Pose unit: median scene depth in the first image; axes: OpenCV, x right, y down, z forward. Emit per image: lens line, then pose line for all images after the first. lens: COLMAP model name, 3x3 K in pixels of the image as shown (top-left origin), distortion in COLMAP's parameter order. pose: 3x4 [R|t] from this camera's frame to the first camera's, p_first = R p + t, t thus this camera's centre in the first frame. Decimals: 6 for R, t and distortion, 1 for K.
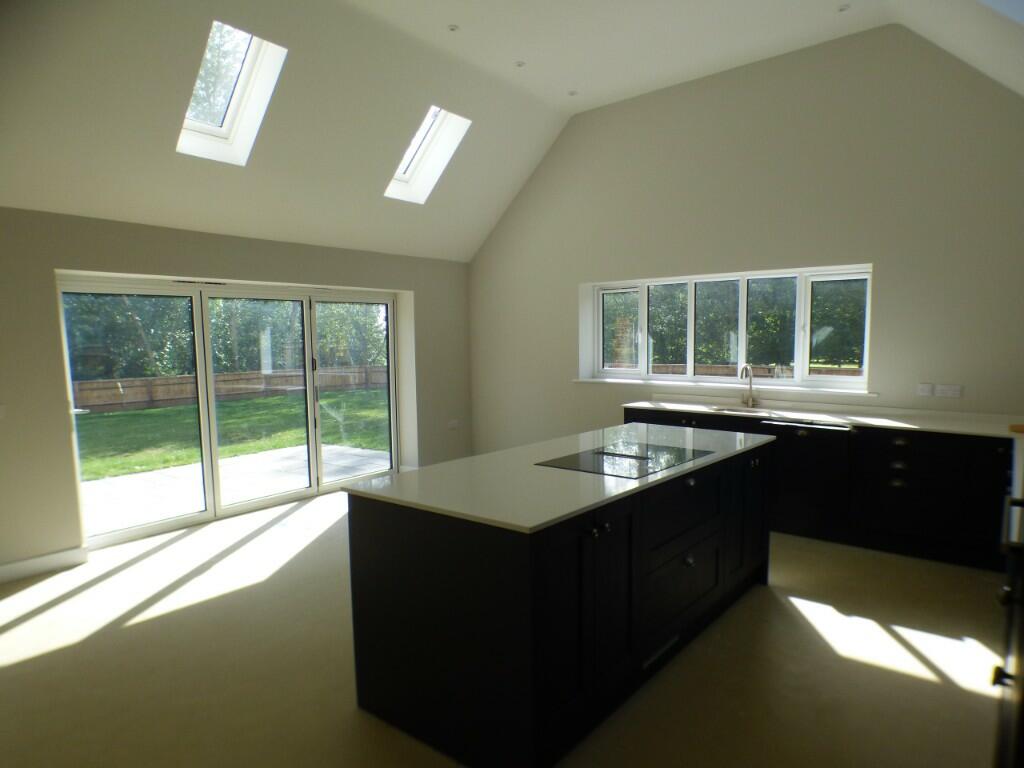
lens RADIAL K [[611.1, 0, 512.0], [0, 611.1, 384.0], [0, 0, 1]] dist [-0.000527, 0.000415]
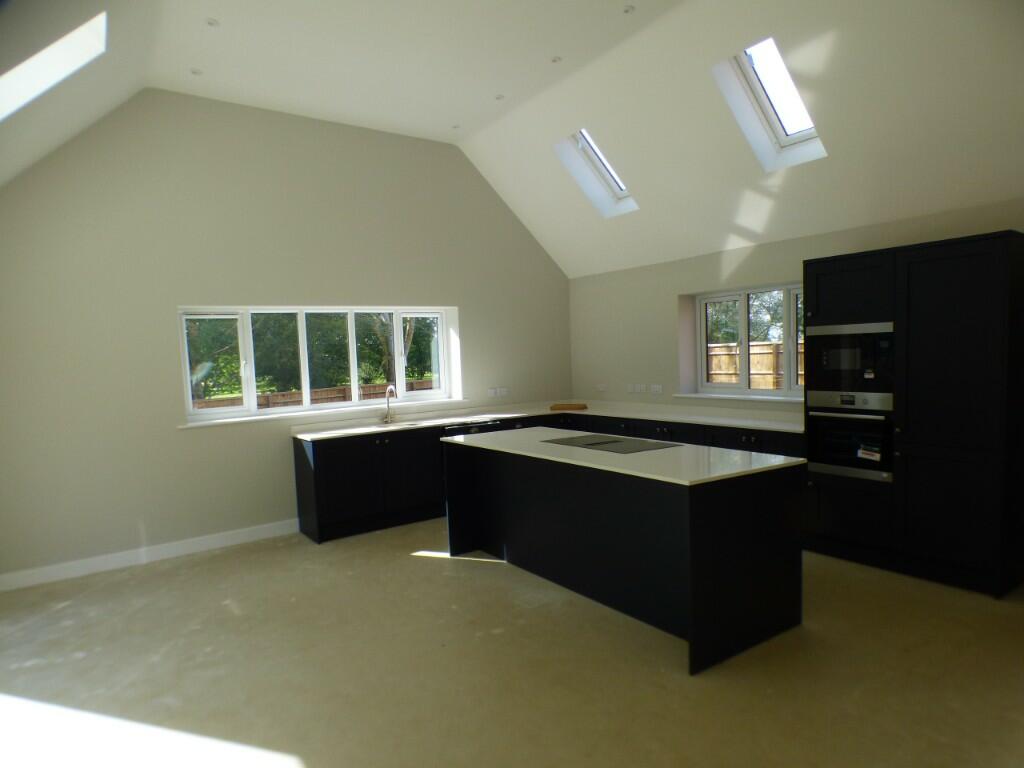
lens RADIAL K [[611.1, 0, 512.0], [0, 611.1, 384.0], [0, 0, 1]] dist [-0.000527, 0.000415]
pose [[0.253954, -0.049230, 0.965963, -0.596562], [0.121464, 0.992421, 0.018645, -0.026096], [-0.959559, 0.112595, 0.258009, 0.424372]]
